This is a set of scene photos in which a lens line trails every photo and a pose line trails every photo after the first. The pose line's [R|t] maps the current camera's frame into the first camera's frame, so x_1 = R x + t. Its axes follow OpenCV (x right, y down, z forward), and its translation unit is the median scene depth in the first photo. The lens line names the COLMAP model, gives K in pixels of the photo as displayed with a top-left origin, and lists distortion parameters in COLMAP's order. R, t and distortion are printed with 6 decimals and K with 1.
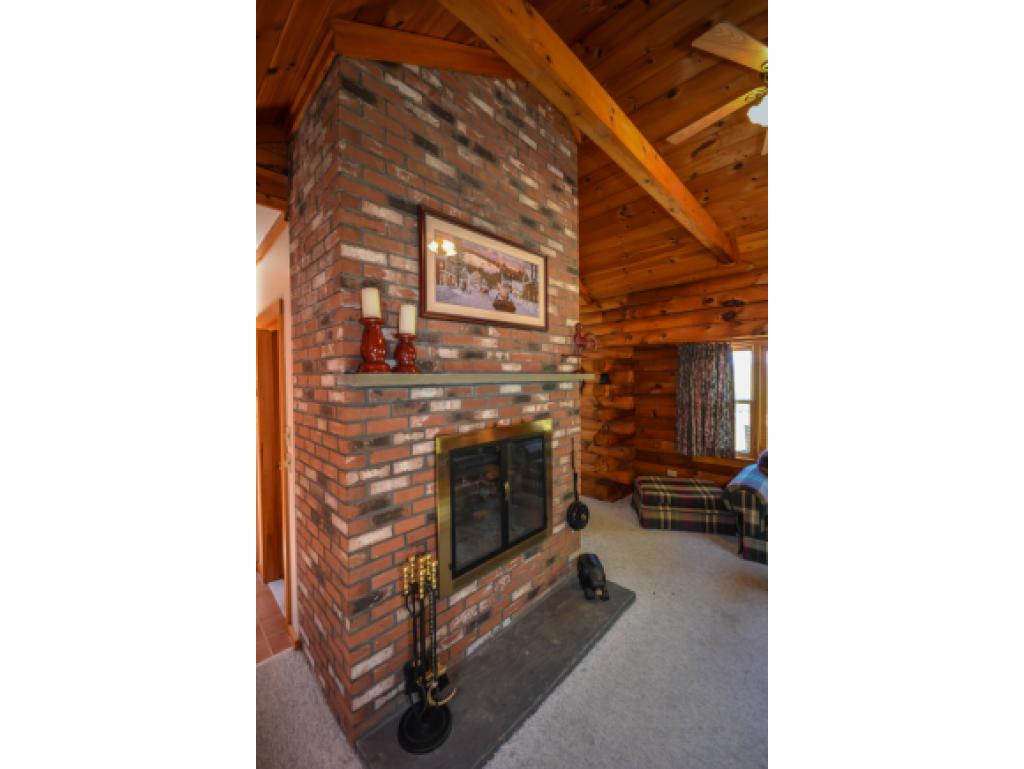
lens RADIAL K [[338.5, 0, 508.9], [0, 338.5, 383.0], [0, 0, 1]] dist [0.001511, -0.000008]
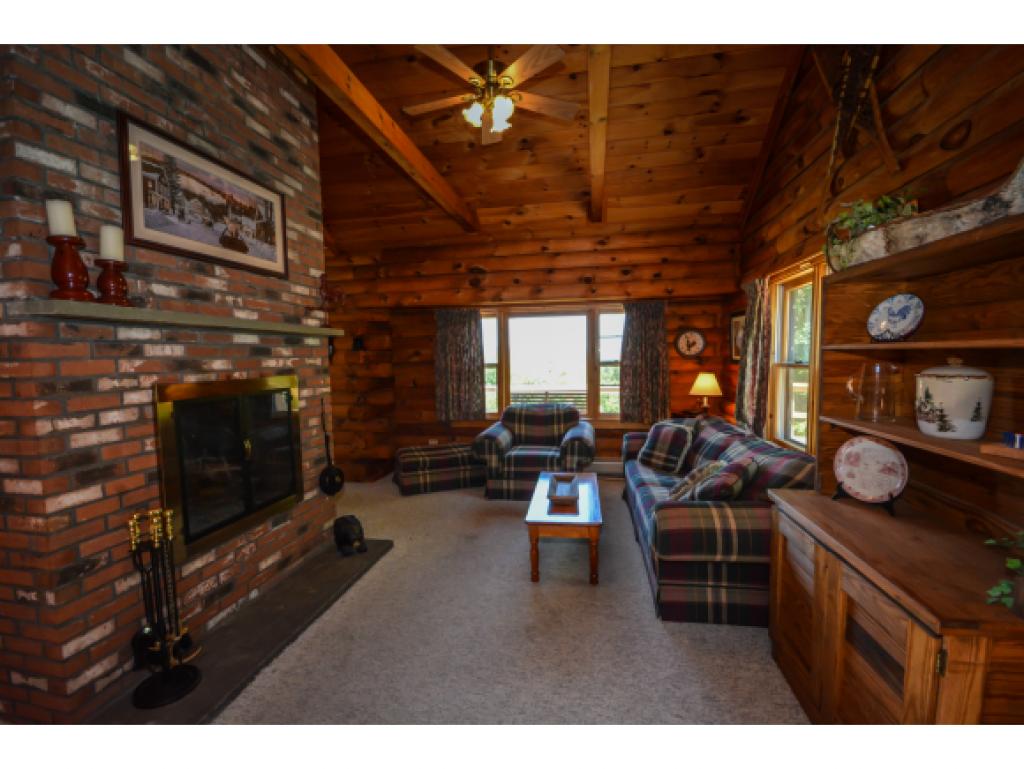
lens RADIAL K [[444.2, 0, 514.3], [0, 444.2, 385.6], [0, 0, 1]] dist [-0.003866, -0.004929]
pose [[0.825514, -0.043316, 0.562717, -0.069025], [0.021247, 0.998729, 0.045709, 0.096820], [-0.563982, -0.025777, 0.825385, -0.345535]]
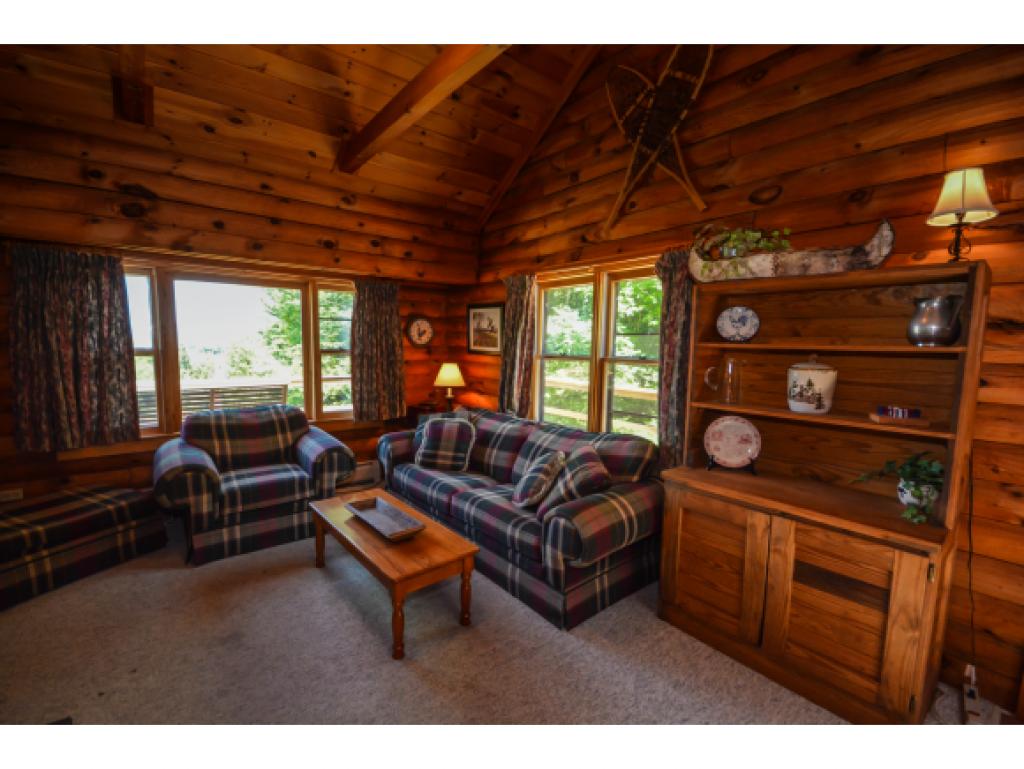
lens RADIAL K [[444.2, 0, 509.0], [0, 444.2, 386.9], [0, 0, 1]] dist [-0.003866, -0.004929]
pose [[0.116934, -0.086104, 0.989400, -0.154252], [0.000211, 0.996237, 0.086674, 0.083313], [-0.993140, -0.009926, 0.116512, 0.316989]]
